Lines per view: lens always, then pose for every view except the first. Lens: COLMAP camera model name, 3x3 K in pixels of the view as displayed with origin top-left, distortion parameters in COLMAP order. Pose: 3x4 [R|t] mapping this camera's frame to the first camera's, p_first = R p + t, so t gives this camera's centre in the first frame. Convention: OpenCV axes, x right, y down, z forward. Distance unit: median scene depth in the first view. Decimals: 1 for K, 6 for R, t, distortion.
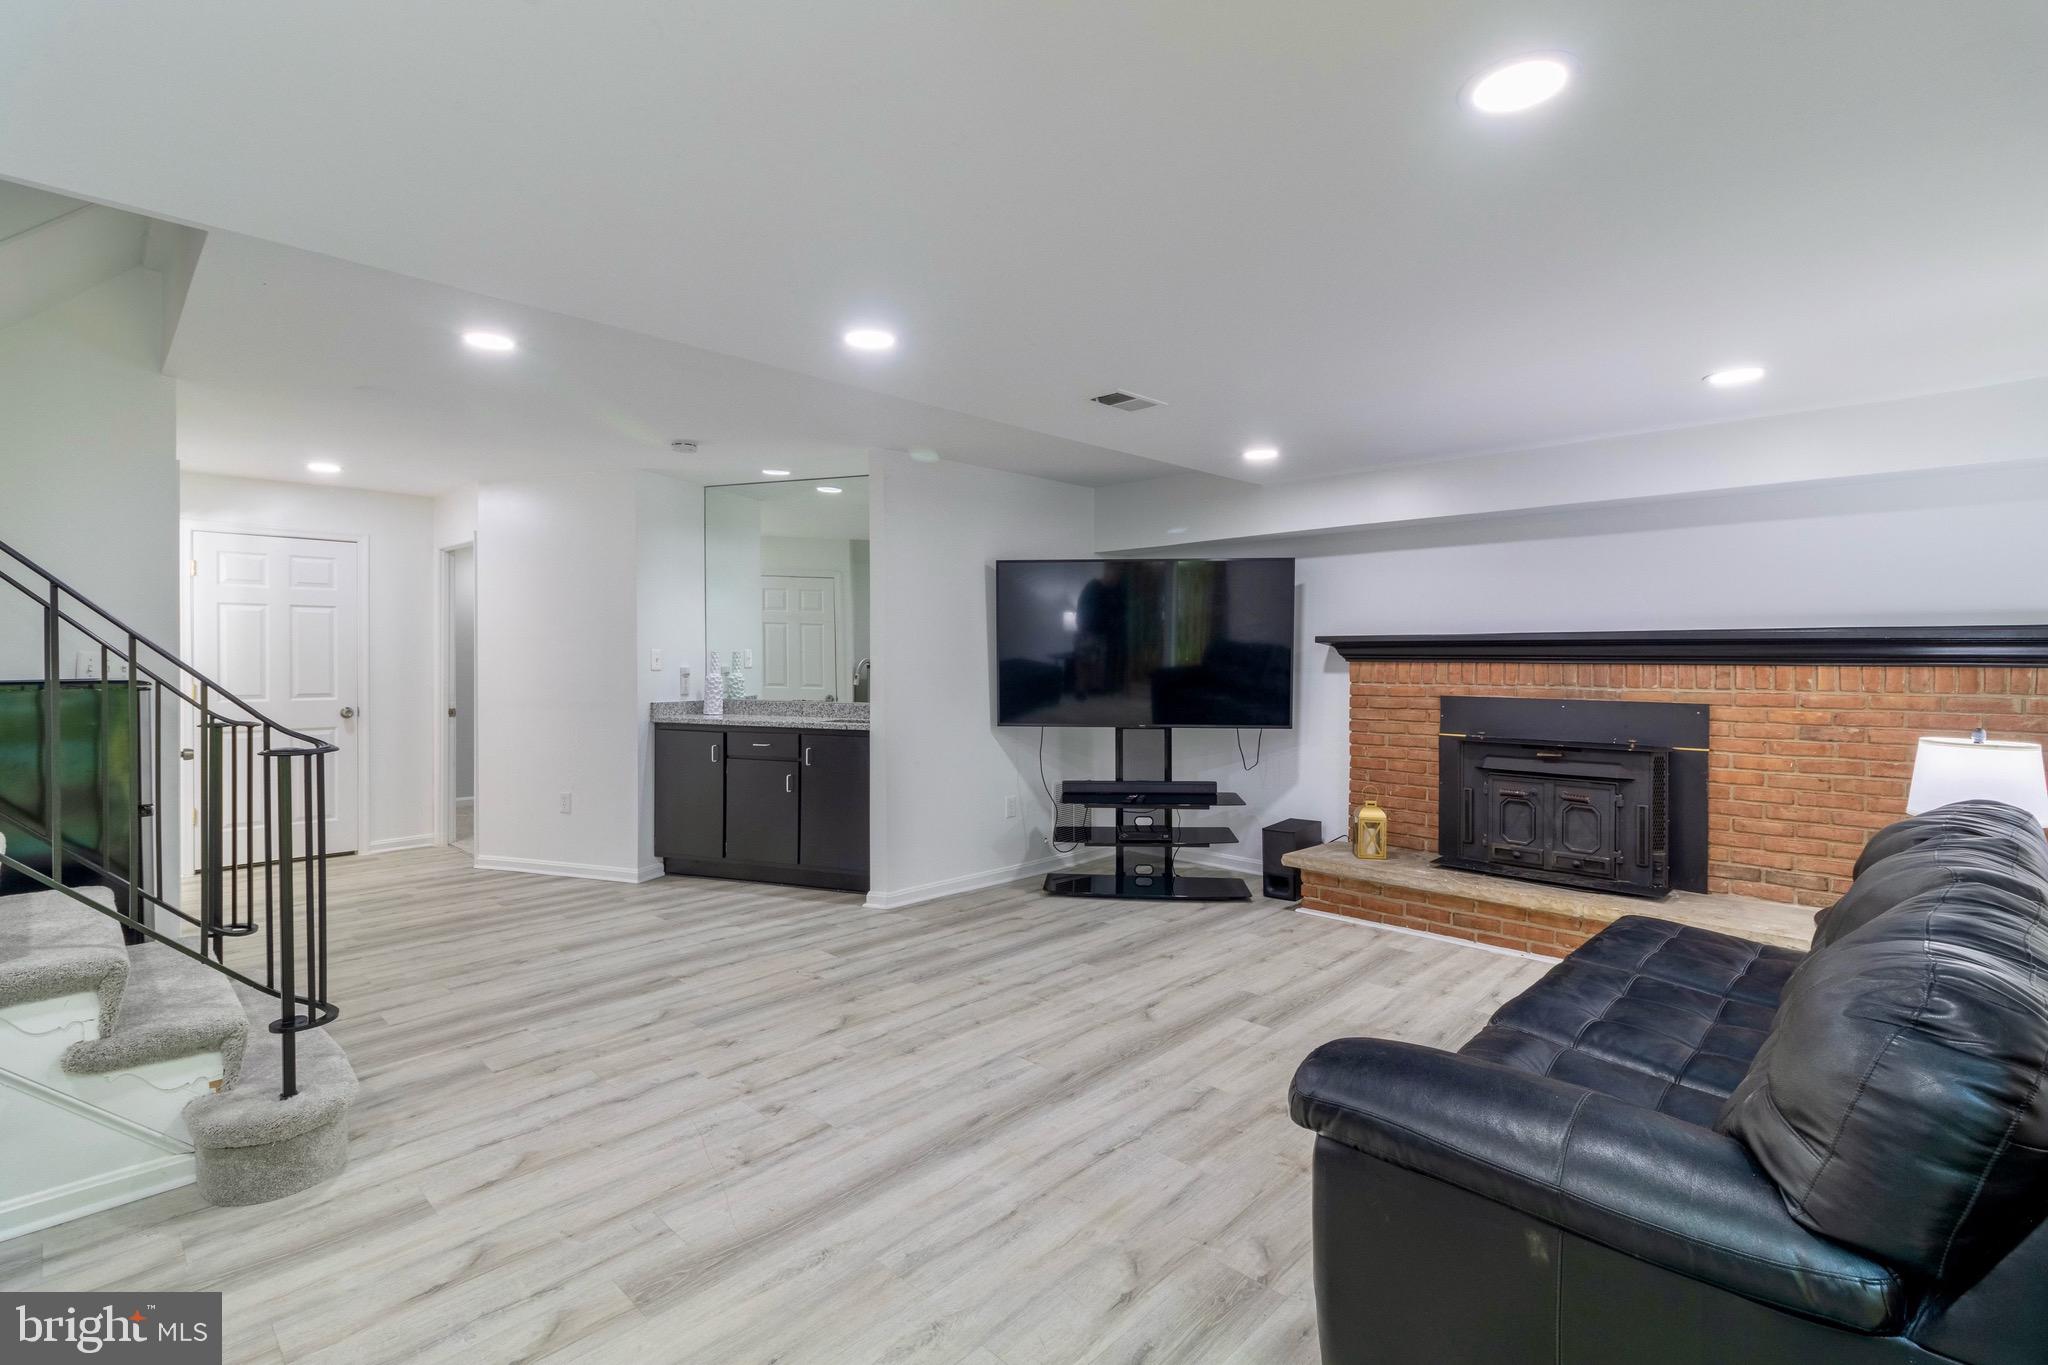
lens RADIAL K [[945.8, 0, 1019.1], [0, 945.8, 664.3], [0, 0, 1]] dist [0.001211, 0.001742]
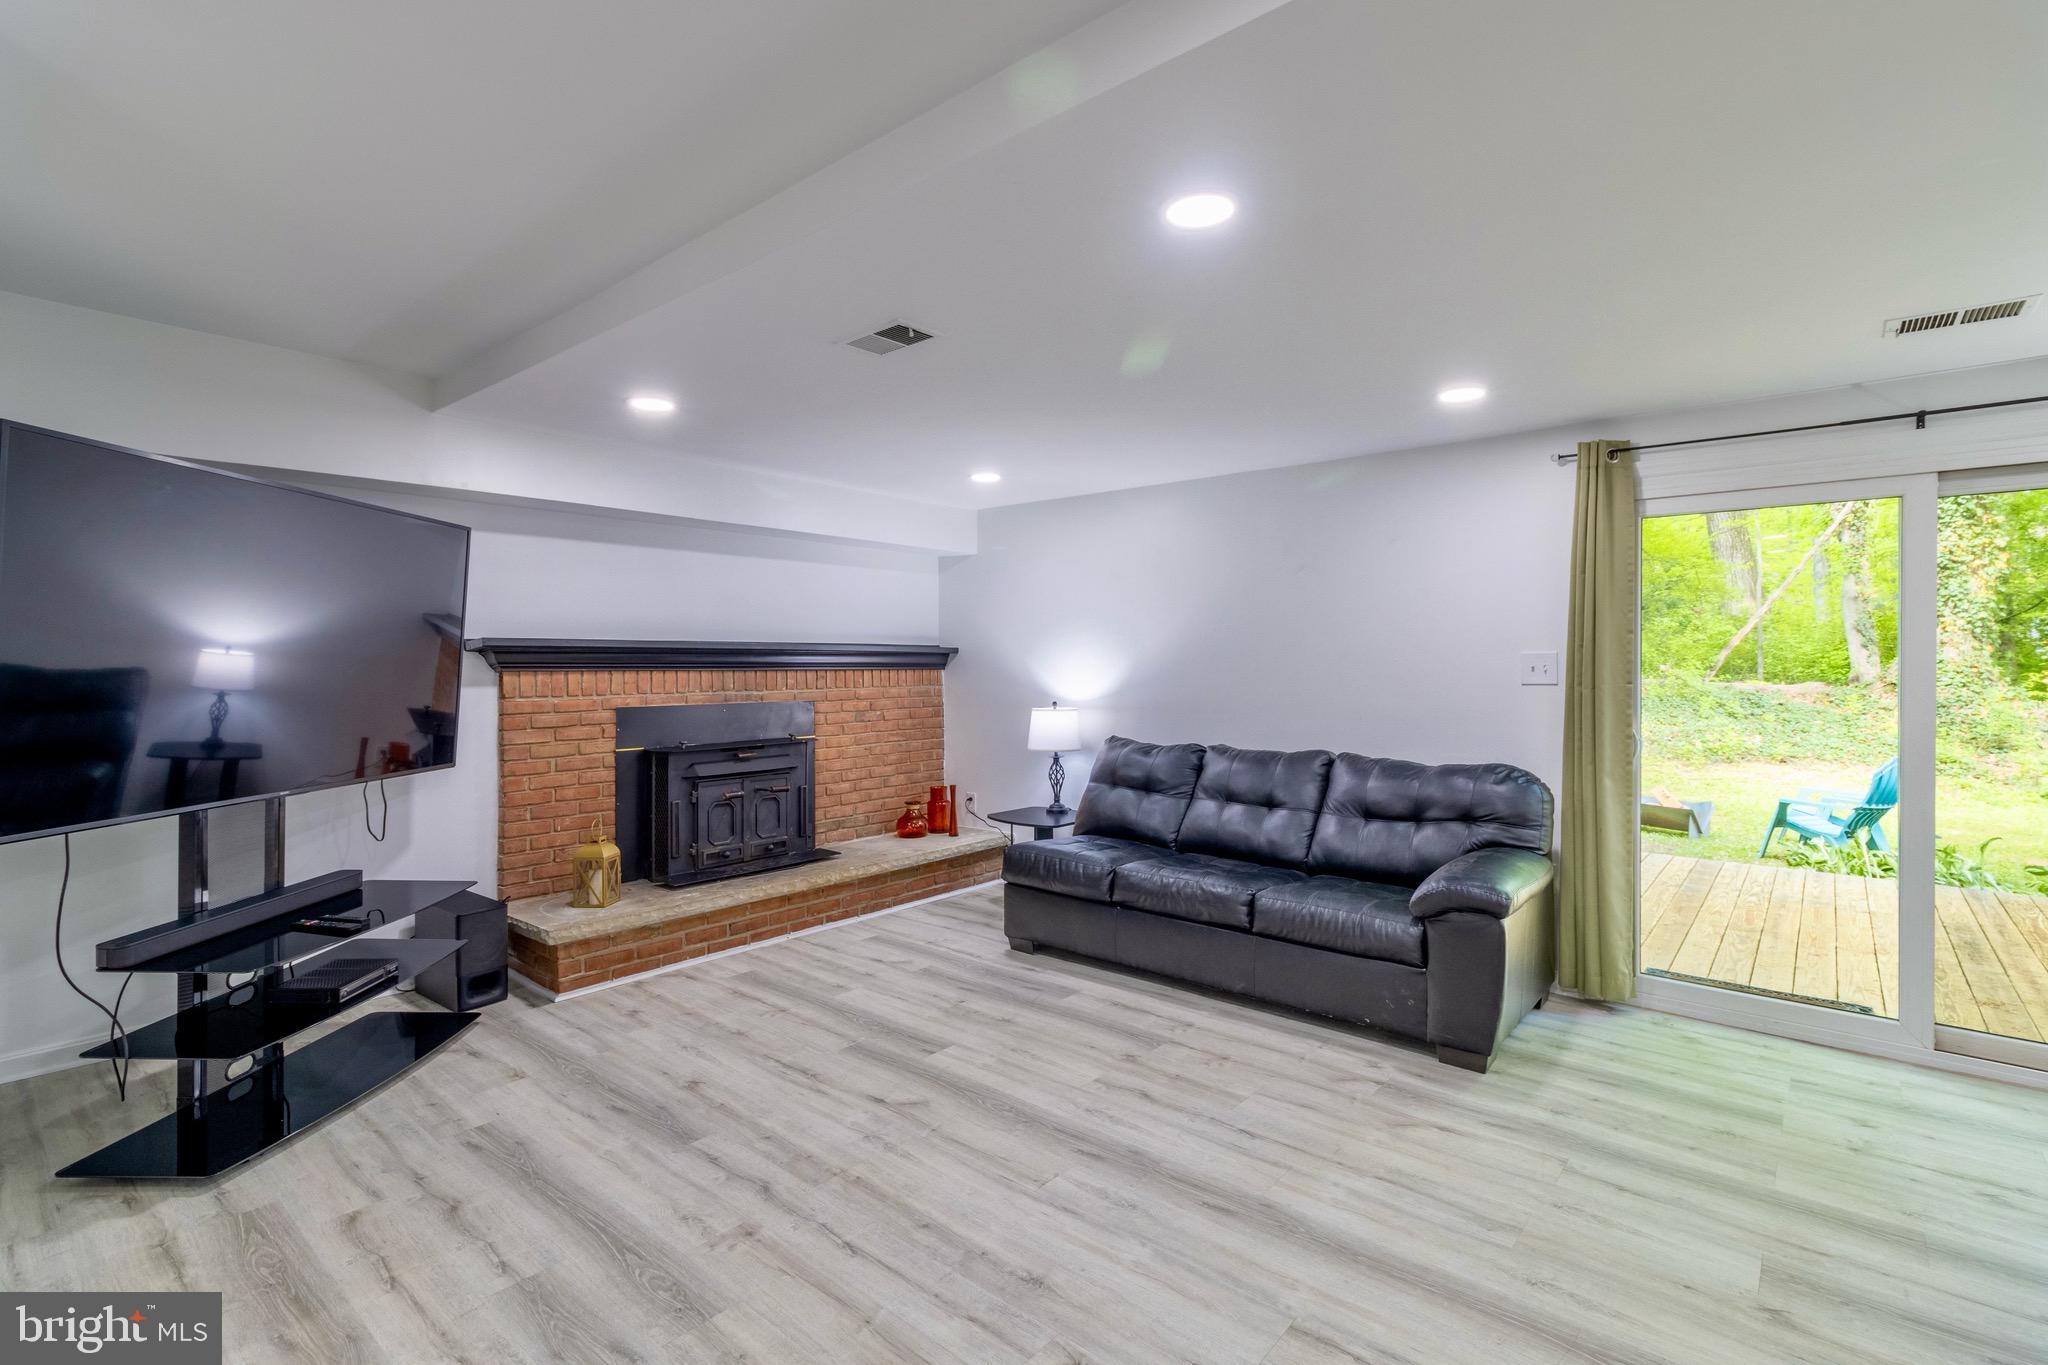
lens RADIAL K [[945.8, 0, 1019.1], [0, 945.8, 664.3], [0, 0, 1]] dist [0.001211, 0.001742]
pose [[-0.065357, -0.001586, 0.997861, -0.594123], [0.010228, 0.999945, 0.002260, -0.008230], [-0.997810, 0.010354, -0.065337, 0.827896]]
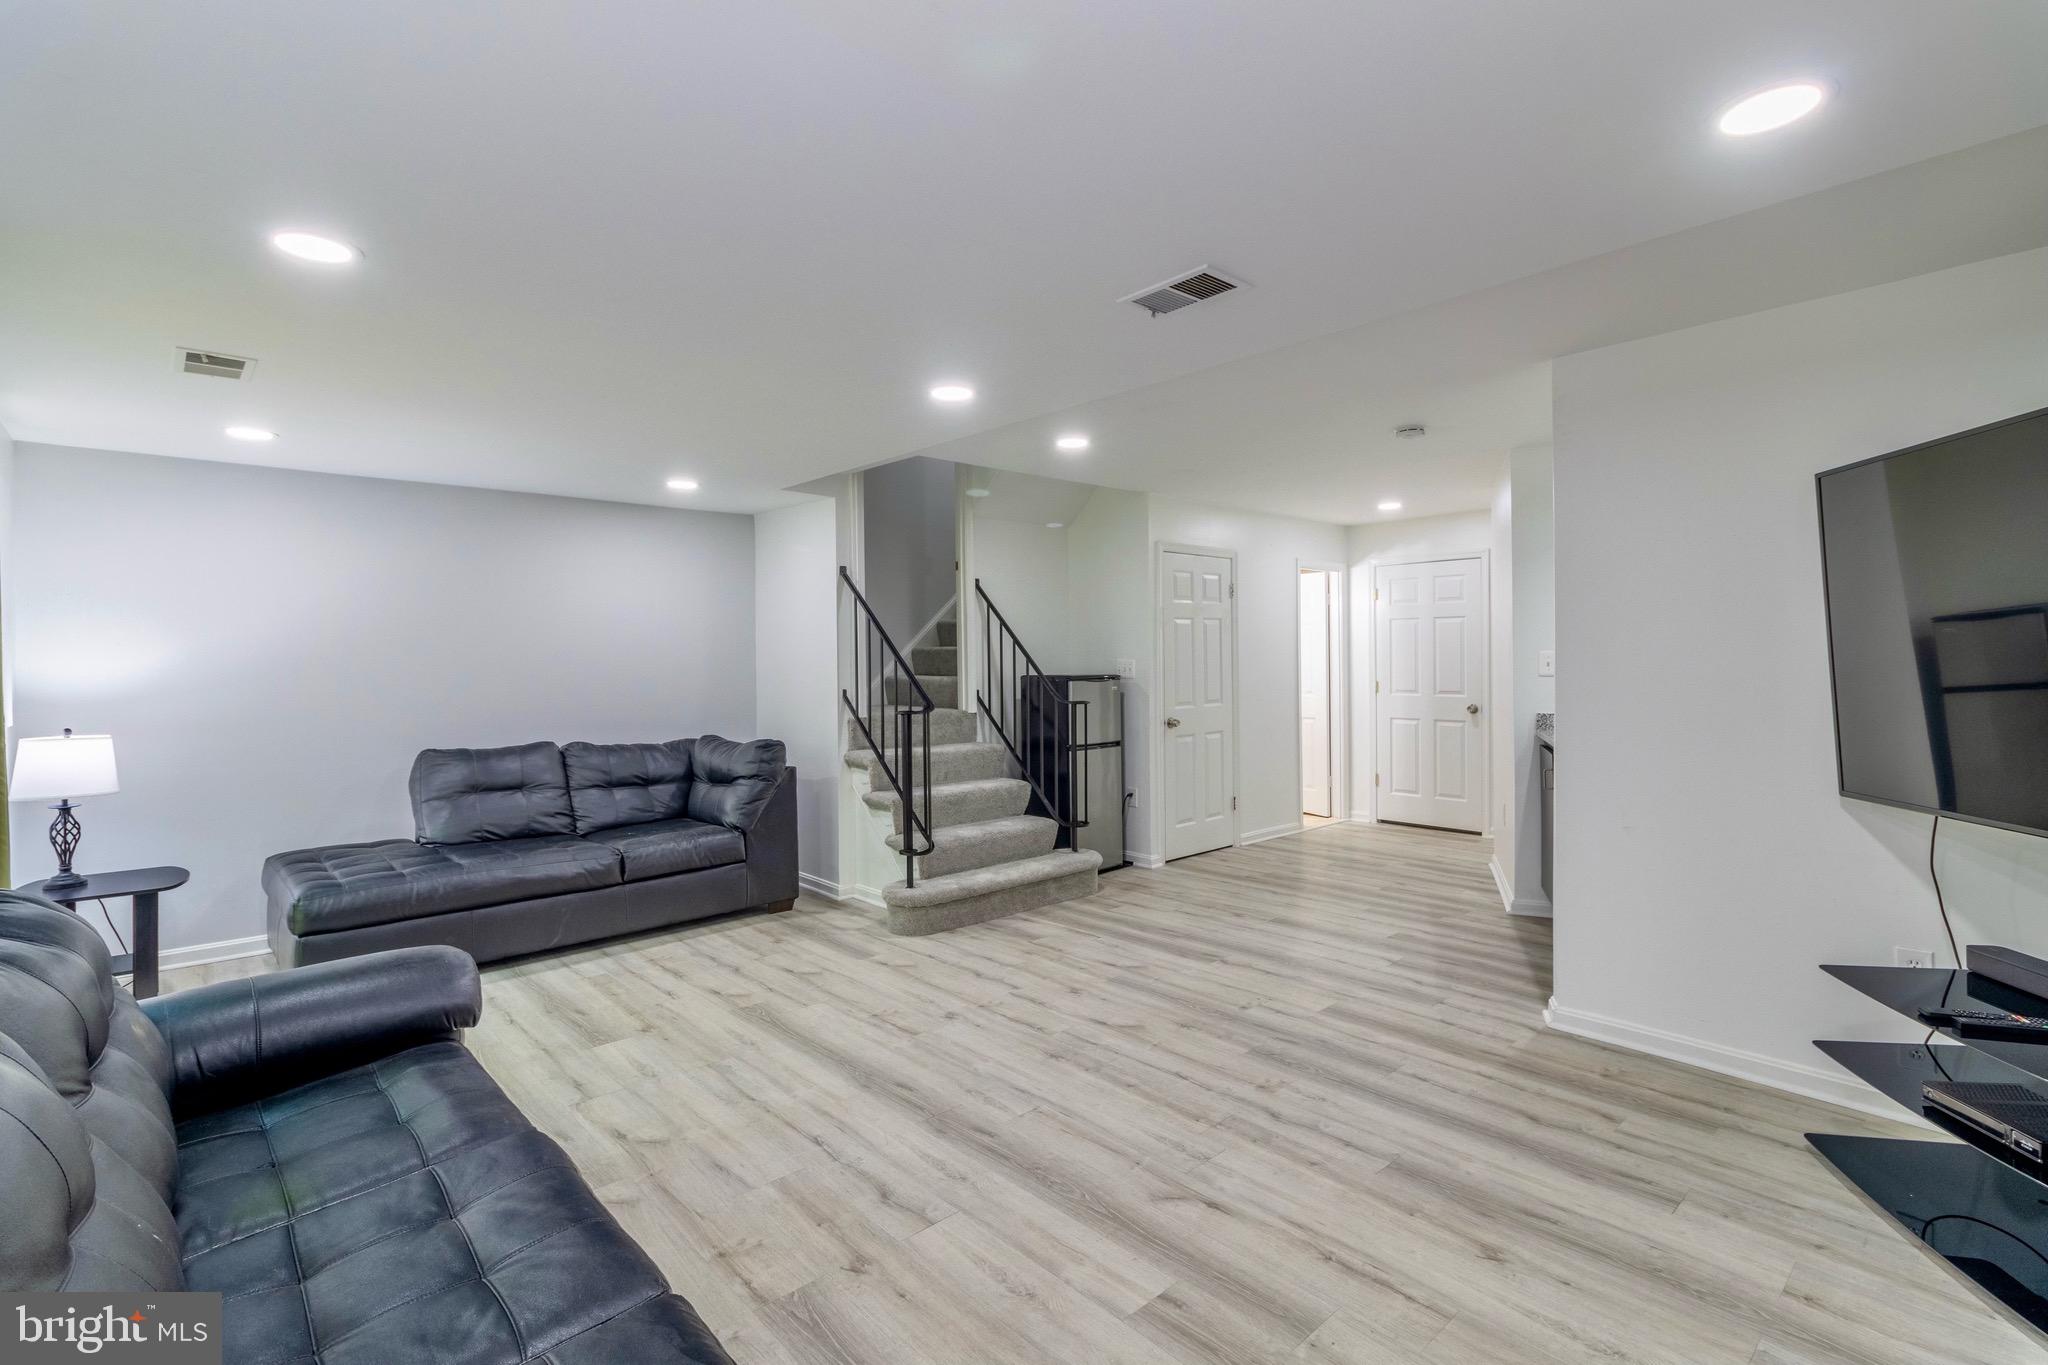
lens RADIAL K [[945.8, 0, 1019.1], [0, 945.8, 664.3], [0, 0, 1]] dist [0.001211, 0.001742]
pose [[-0.056873, 0.004135, -0.998373, 0.704014], [-0.001698, 0.999990, 0.004238, -0.010064], [0.998380, 0.001936, -0.056865, 0.804364]]
